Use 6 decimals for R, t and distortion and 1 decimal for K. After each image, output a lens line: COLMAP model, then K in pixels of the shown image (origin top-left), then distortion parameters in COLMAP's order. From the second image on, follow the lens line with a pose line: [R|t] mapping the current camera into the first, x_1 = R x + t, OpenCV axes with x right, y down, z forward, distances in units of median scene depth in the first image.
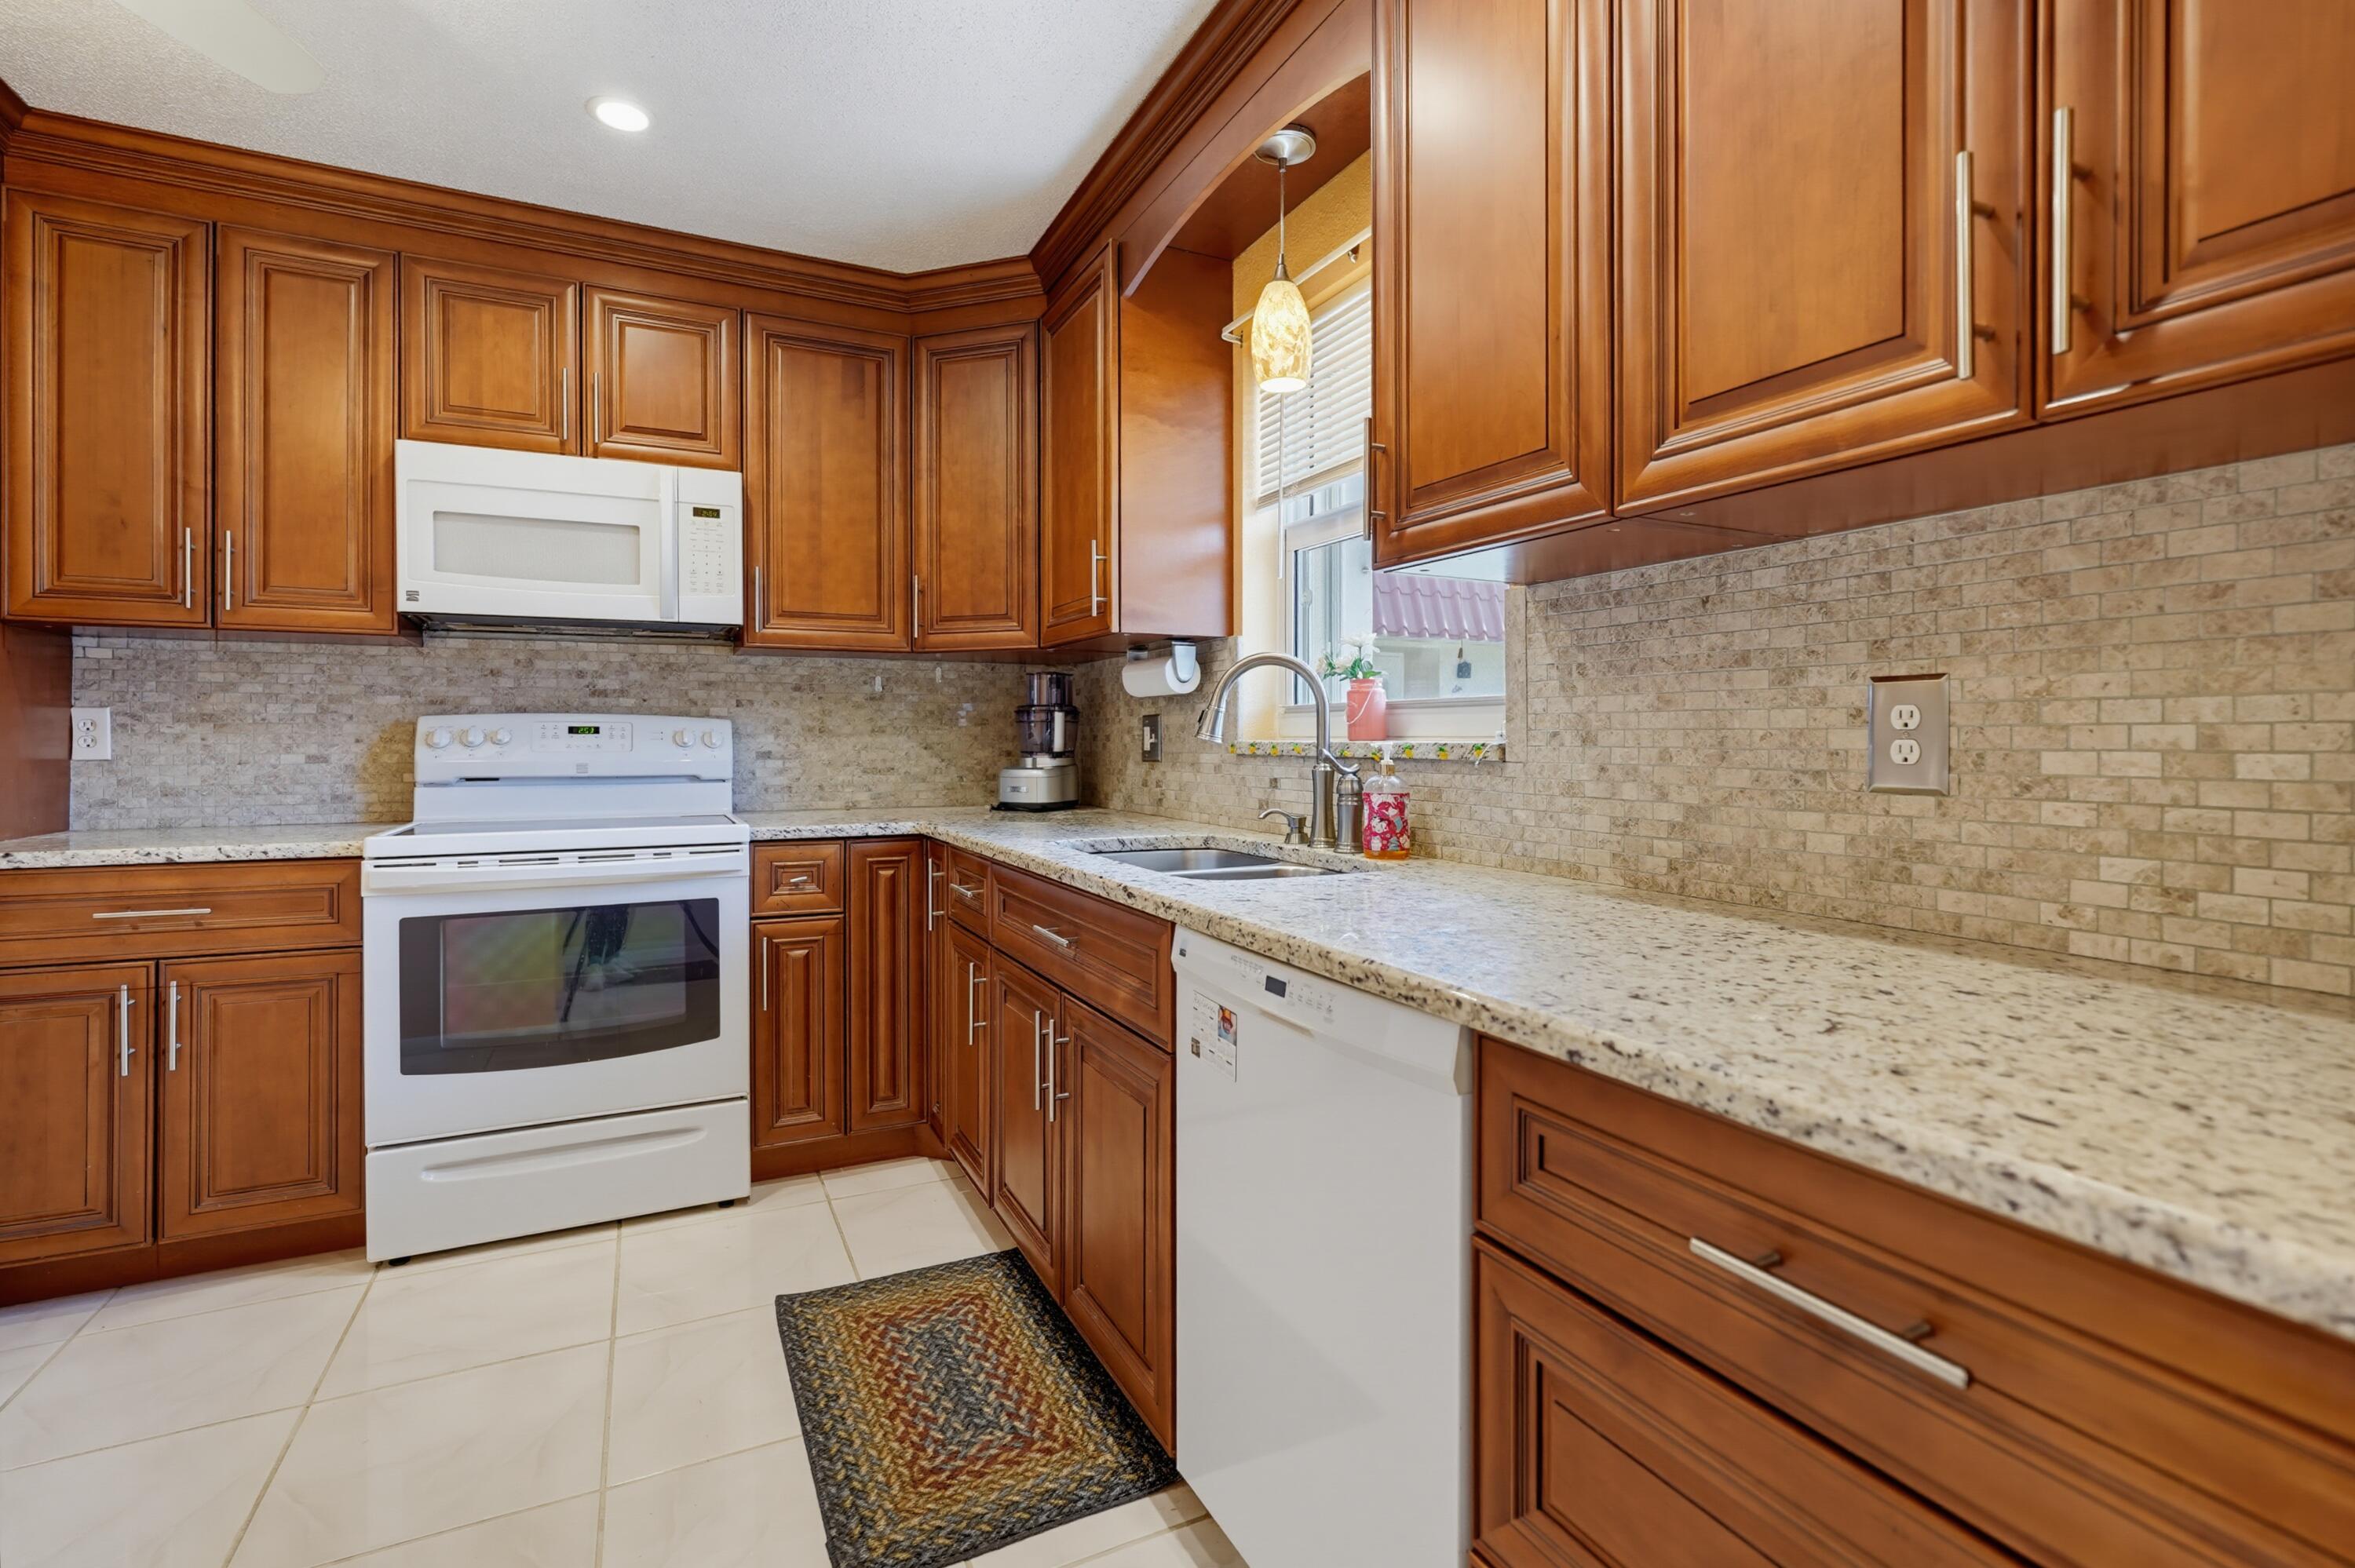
lens RADIAL K [[1118.1, 0, 1200.5], [0, 1118.1, 743.0], [0, 0, 1]] dist [-0.007134, 0.002258]
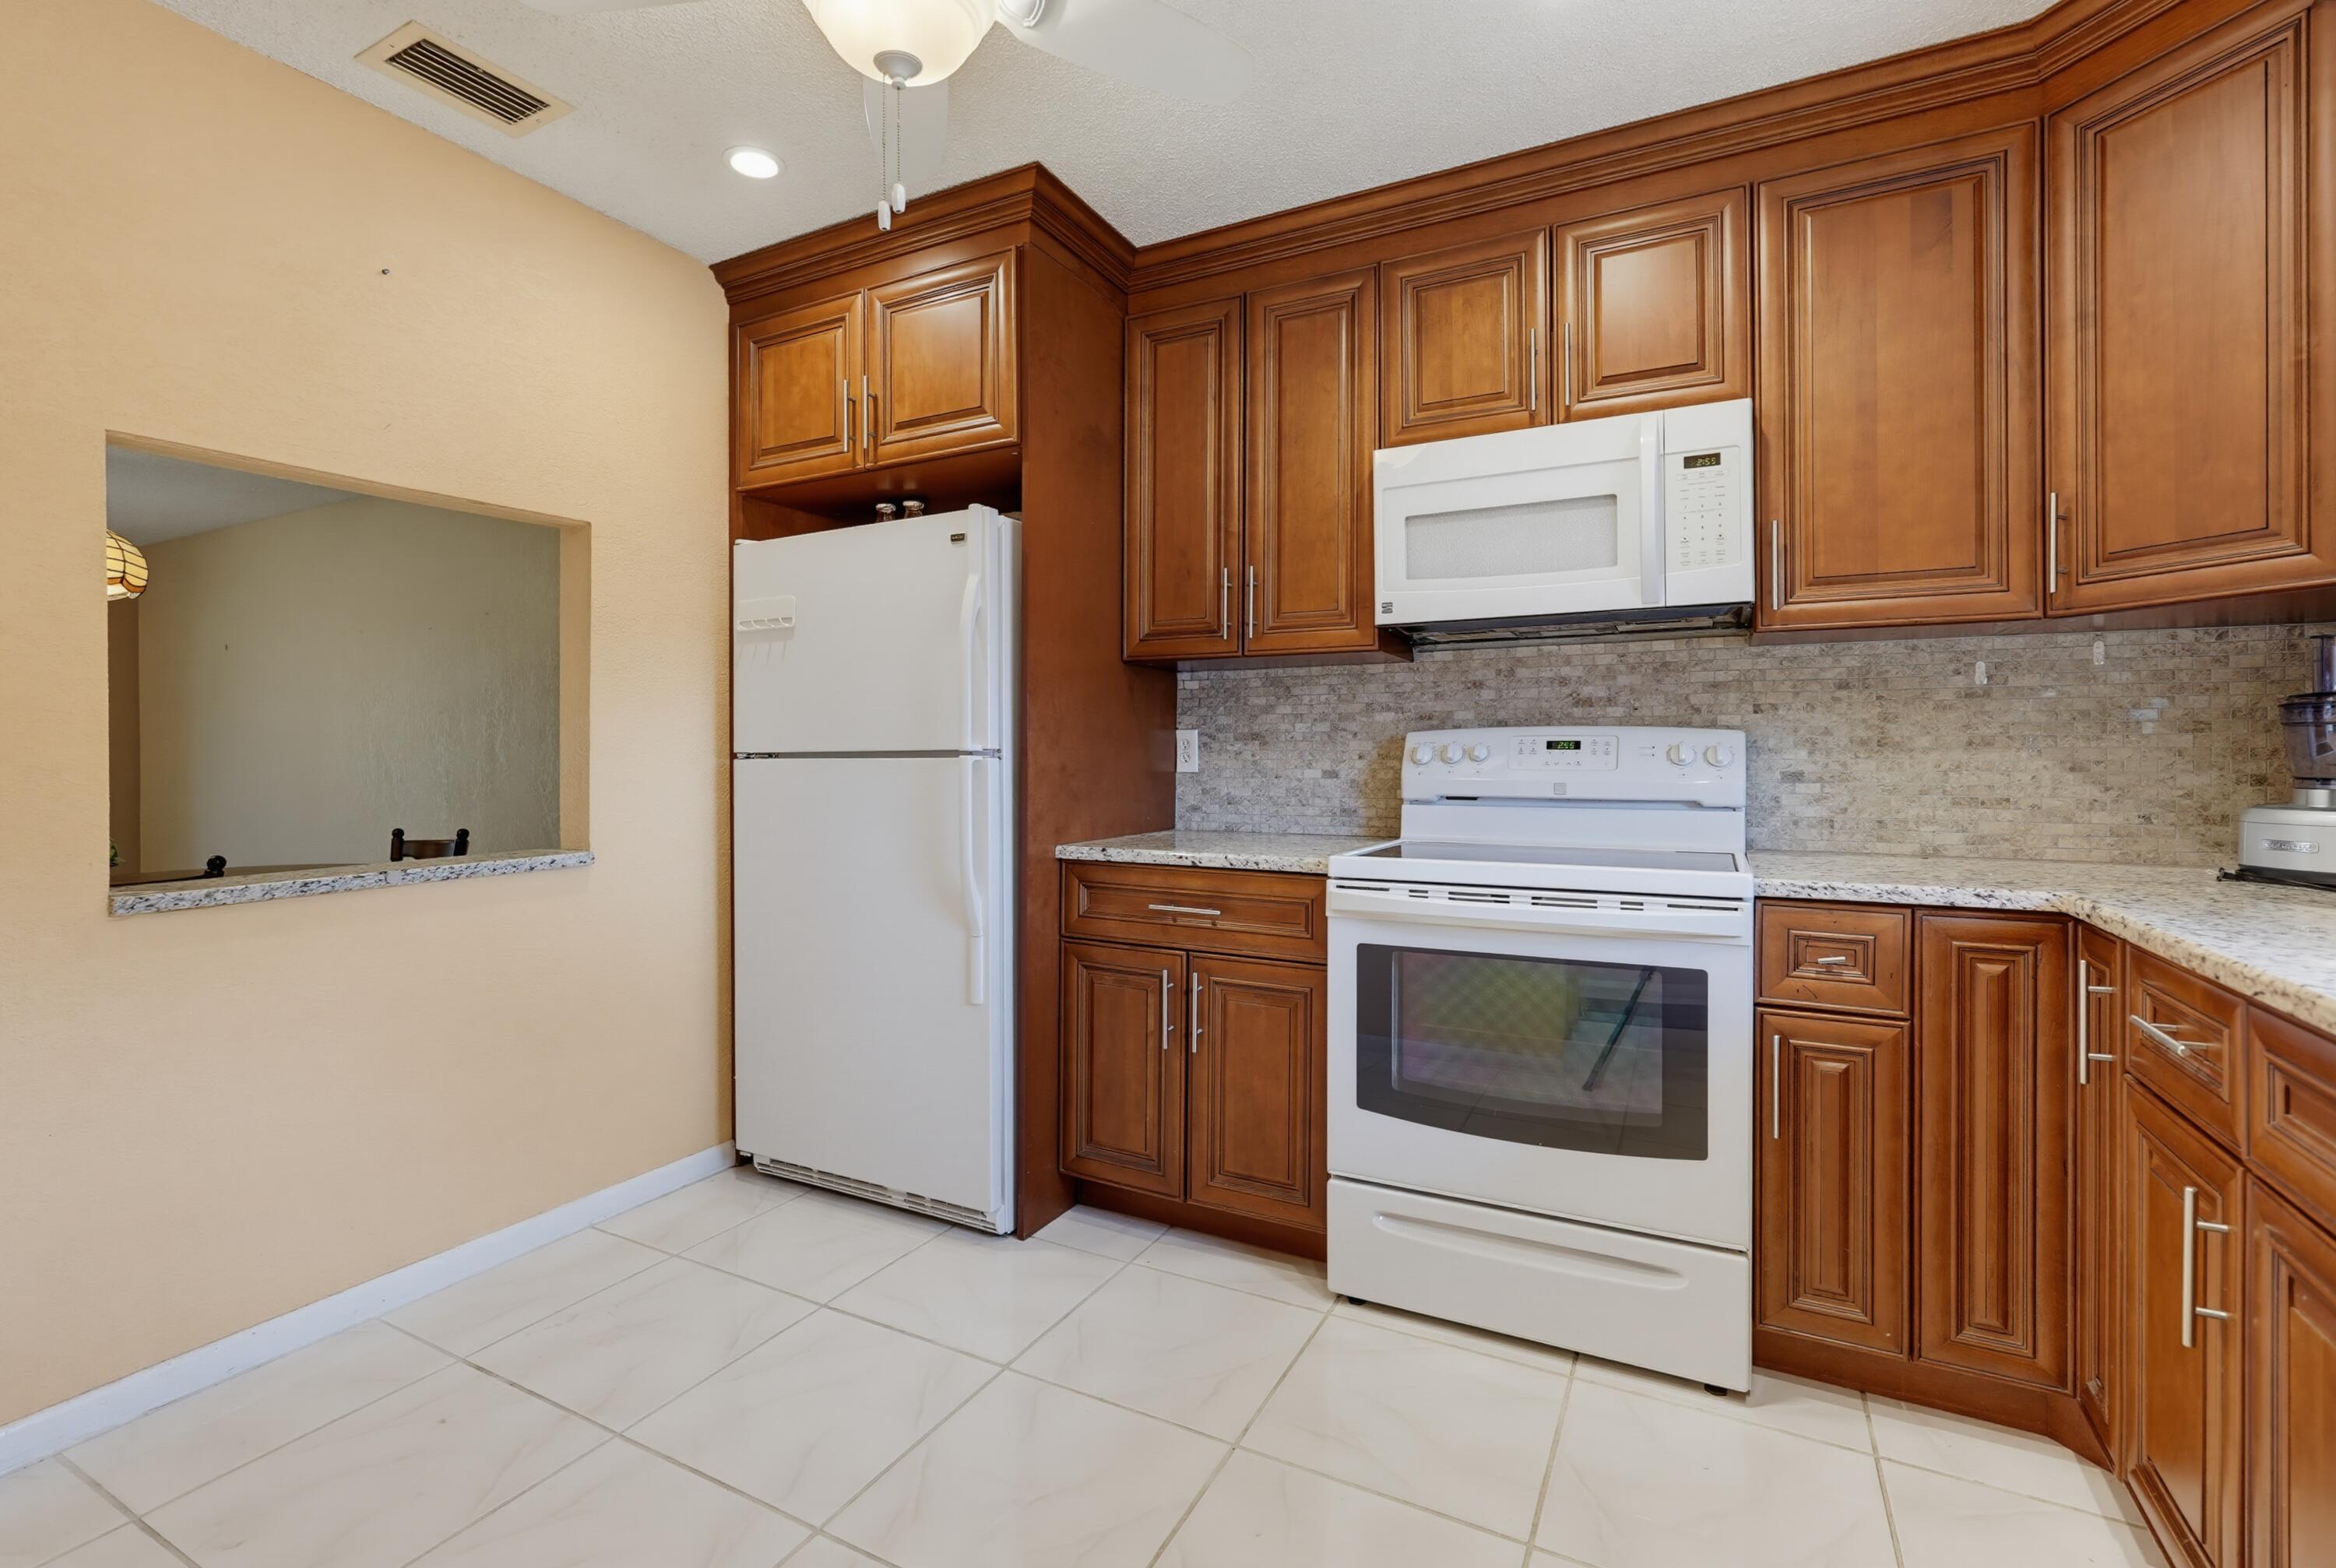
lens RADIAL K [[1058.2, 0, 1127.2], [0, 1058.2, 755.8], [0, 0, 1]] dist [-0.013487, 0.006553]
pose [[0.563439, -0.000227, -0.826158, -0.074431], [-0.002676, 0.999994, -0.002100, -0.000528], [0.826153, 0.003394, 0.563435, 0.298055]]
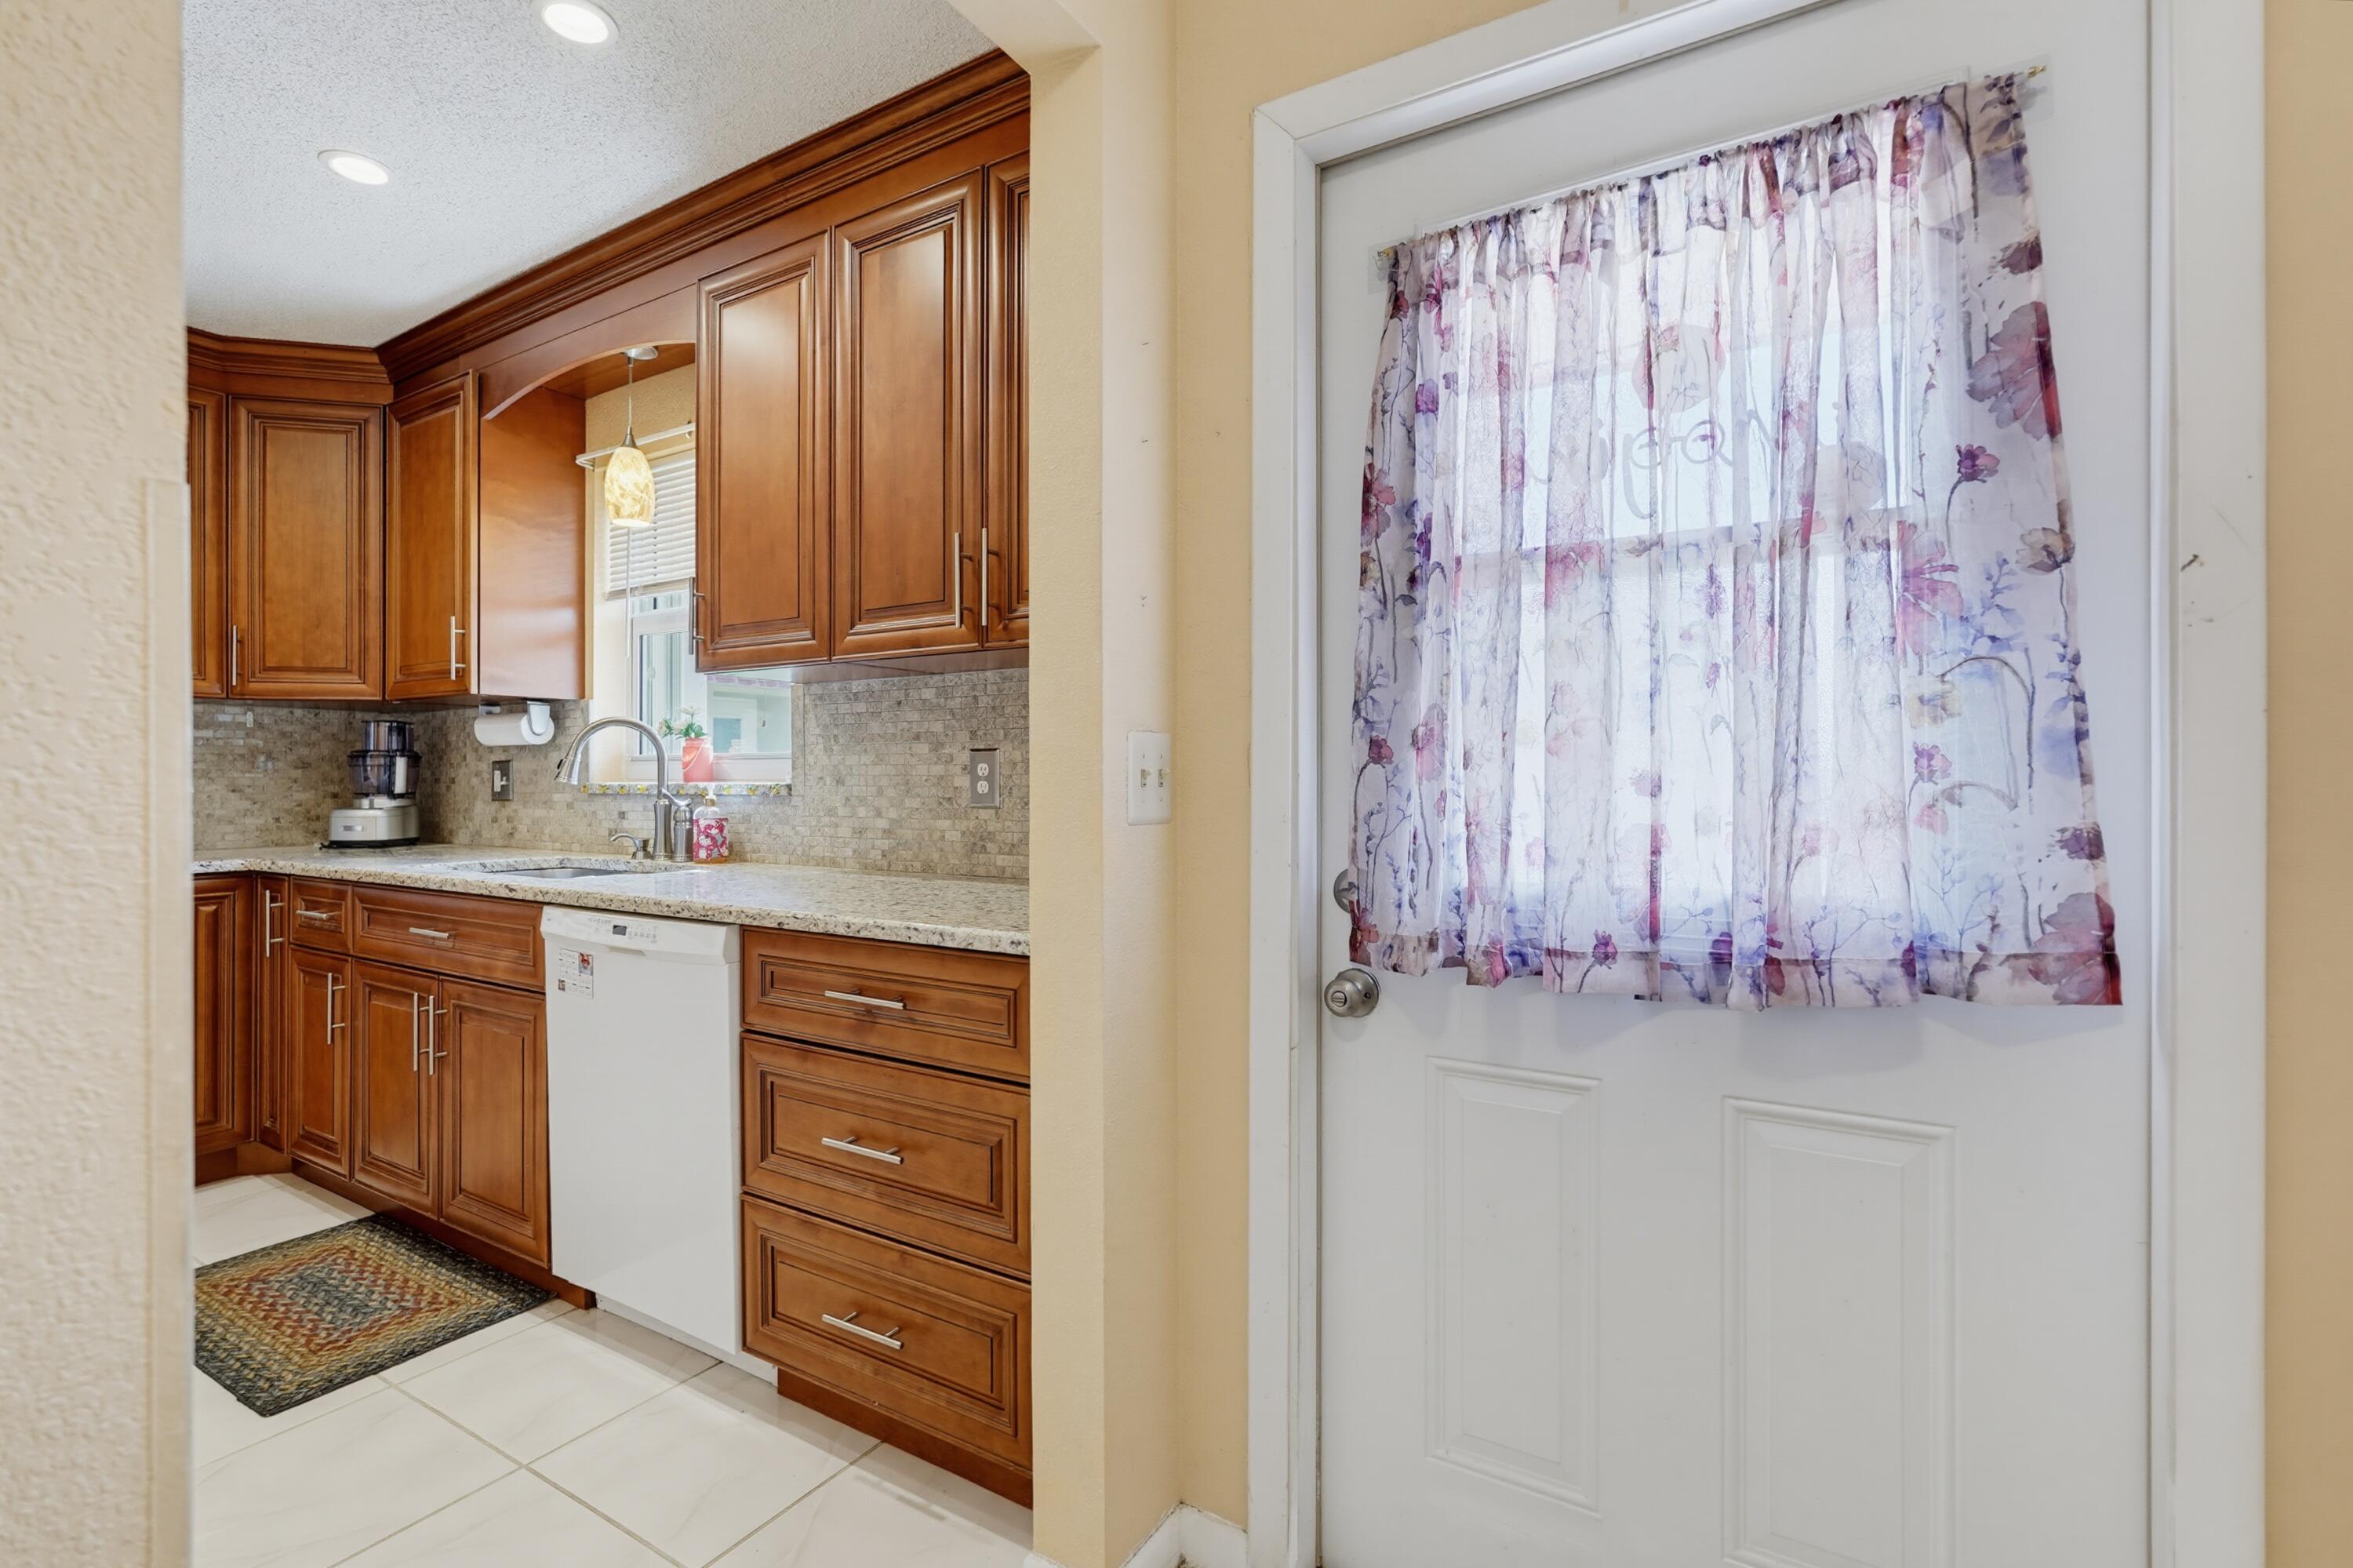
lens RADIAL K [[1066.0, 0, 1199.6], [0, 1066.0, 774.6], [0, 0, 1]] dist [-0.013487, 0.006553]
pose [[0.842548, 0.000620, 0.538620, -0.033016], [0.003867, 0.999967, -0.007200, 0.000192], [-0.538607, 0.008149, 0.842518, -0.393840]]
